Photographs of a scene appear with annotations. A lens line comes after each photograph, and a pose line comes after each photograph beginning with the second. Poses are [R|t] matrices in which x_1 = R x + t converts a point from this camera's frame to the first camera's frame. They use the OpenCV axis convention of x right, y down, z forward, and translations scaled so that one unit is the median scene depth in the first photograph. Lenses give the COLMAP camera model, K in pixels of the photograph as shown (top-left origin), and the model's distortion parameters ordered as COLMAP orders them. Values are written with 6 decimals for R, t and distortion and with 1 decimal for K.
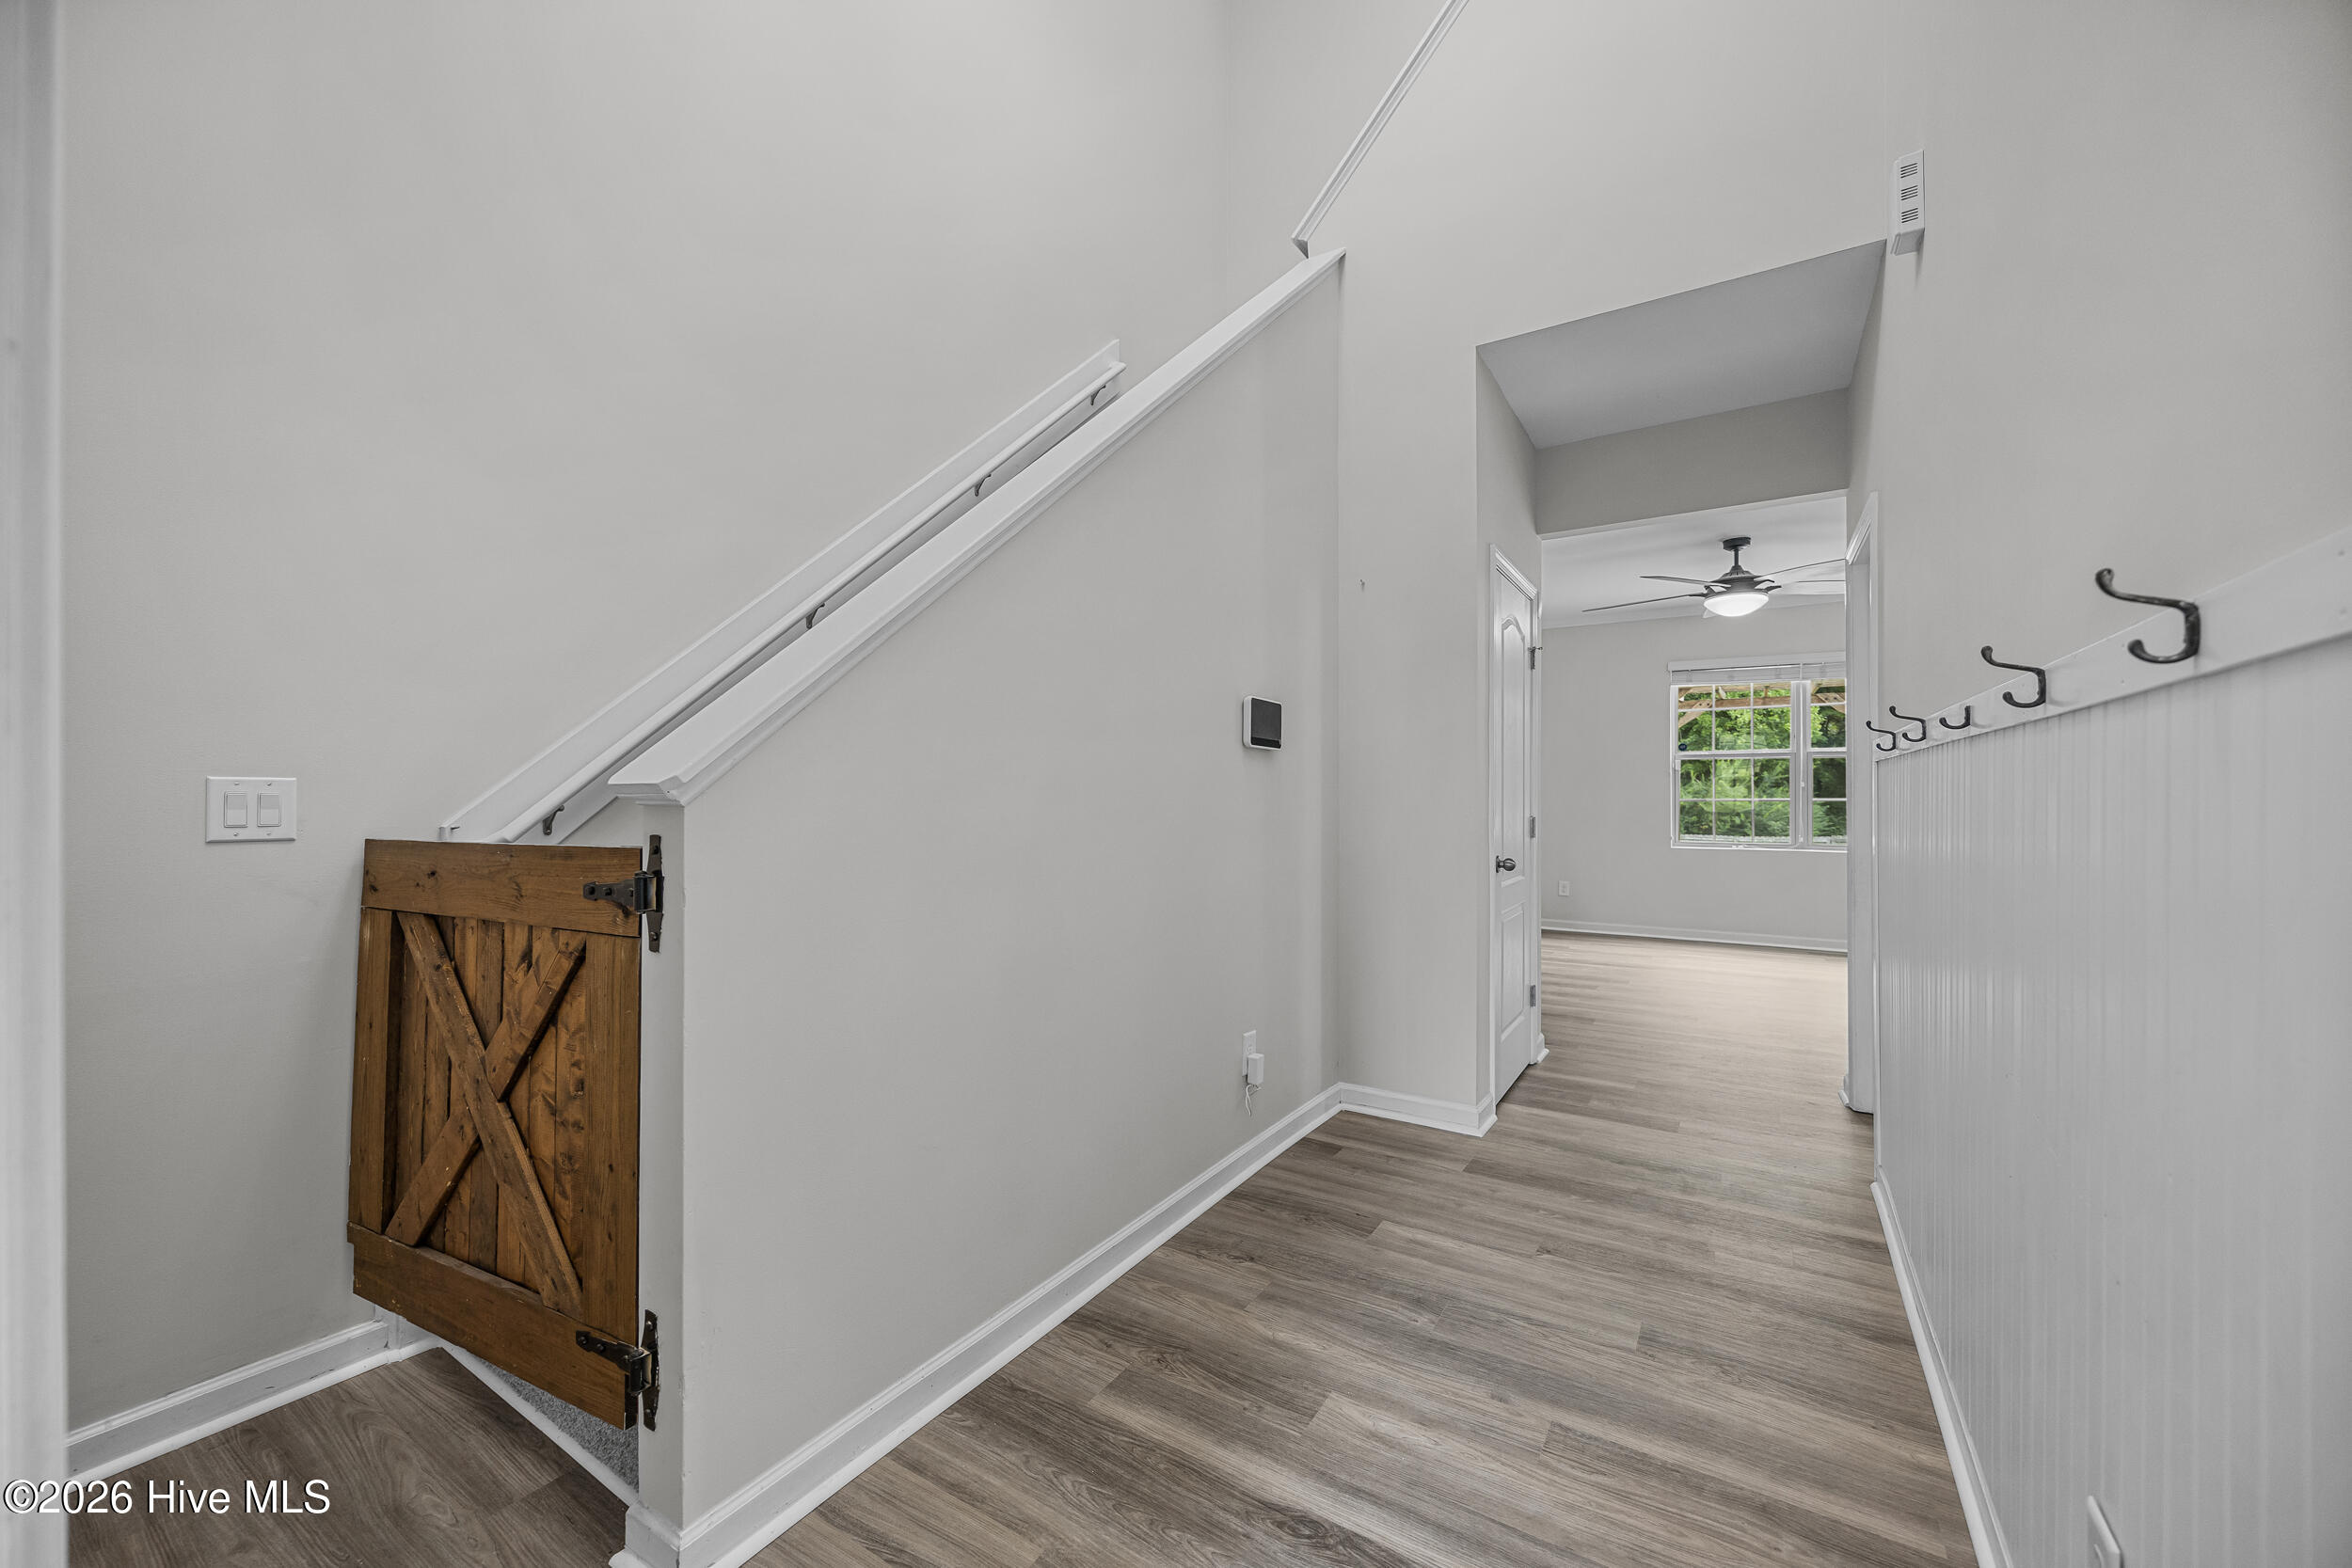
lens RADIAL K [[899.9, 0, 1174.4], [0, 899.9, 790.0], [0, 0, 1]] dist [-0.001380, -0.000123]
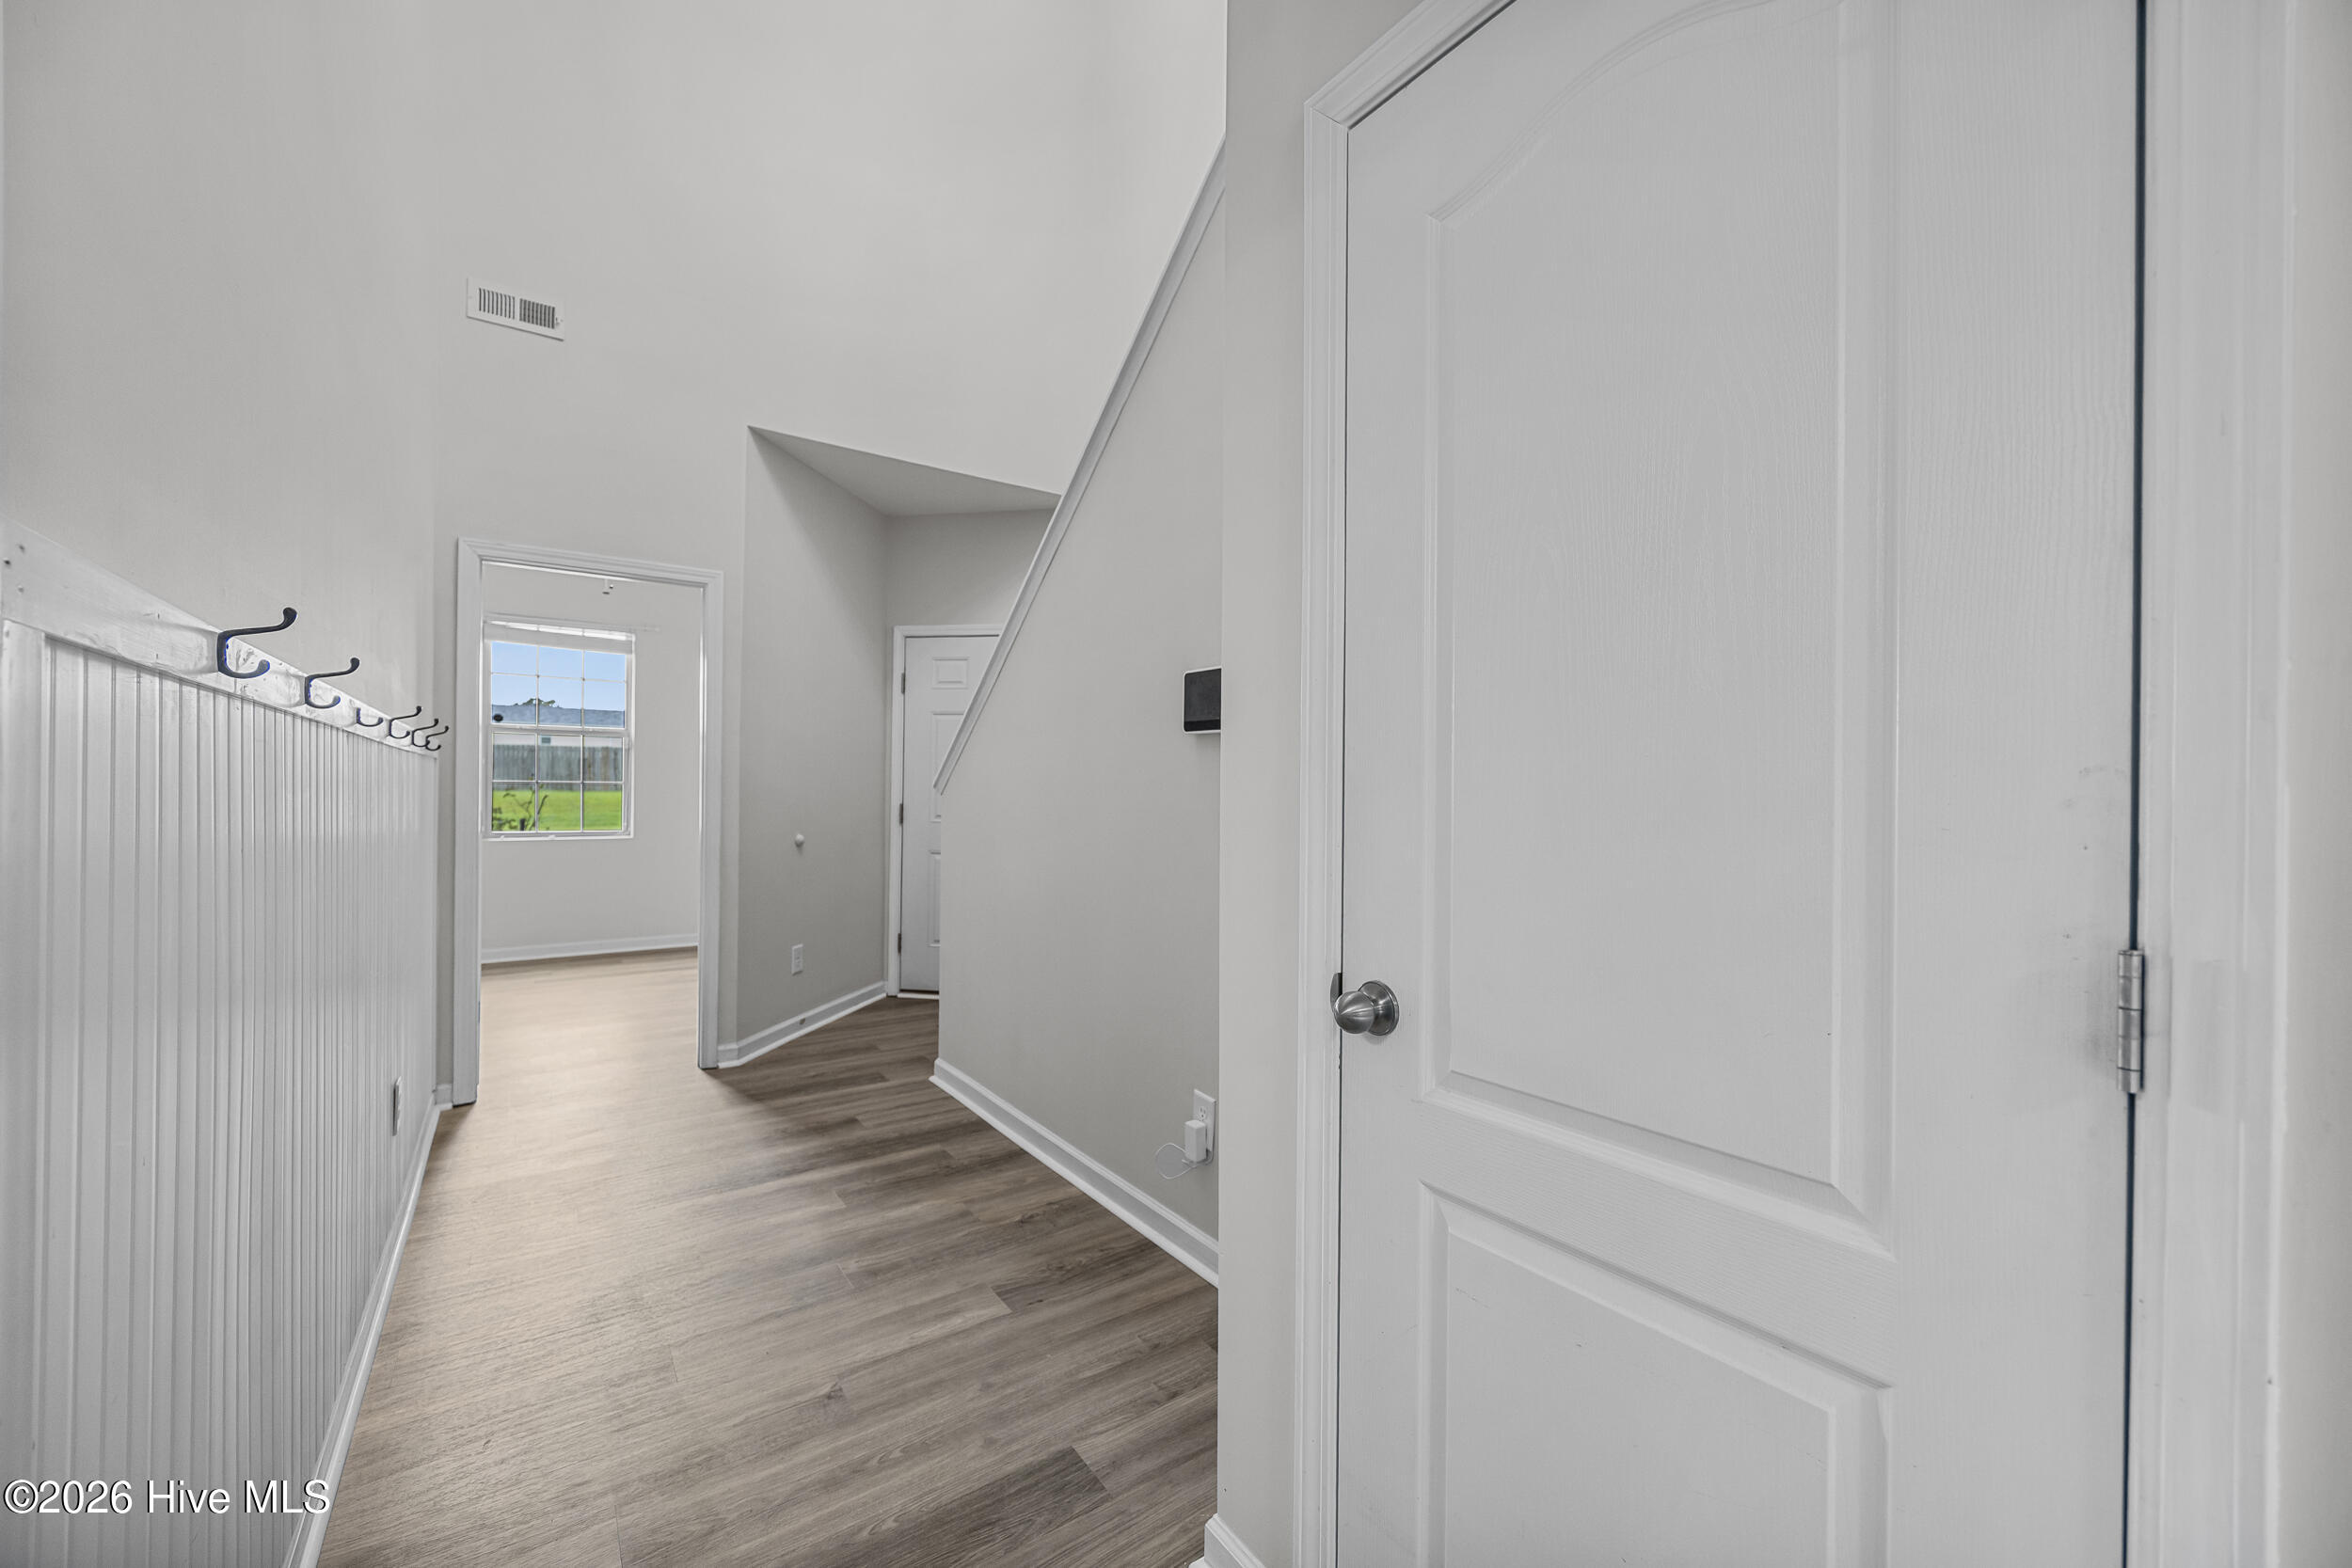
lens RADIAL K [[899.9, 0, 1171.0], [0, 899.9, 796.1], [0, 0, 1]] dist [-0.001380, -0.000123]
pose [[-0.371107, 0.005349, -0.928575, 0.773201], [0.002944, 0.999985, 0.004584, 0.003075], [0.928585, -0.001033, -0.371118, 1.185806]]
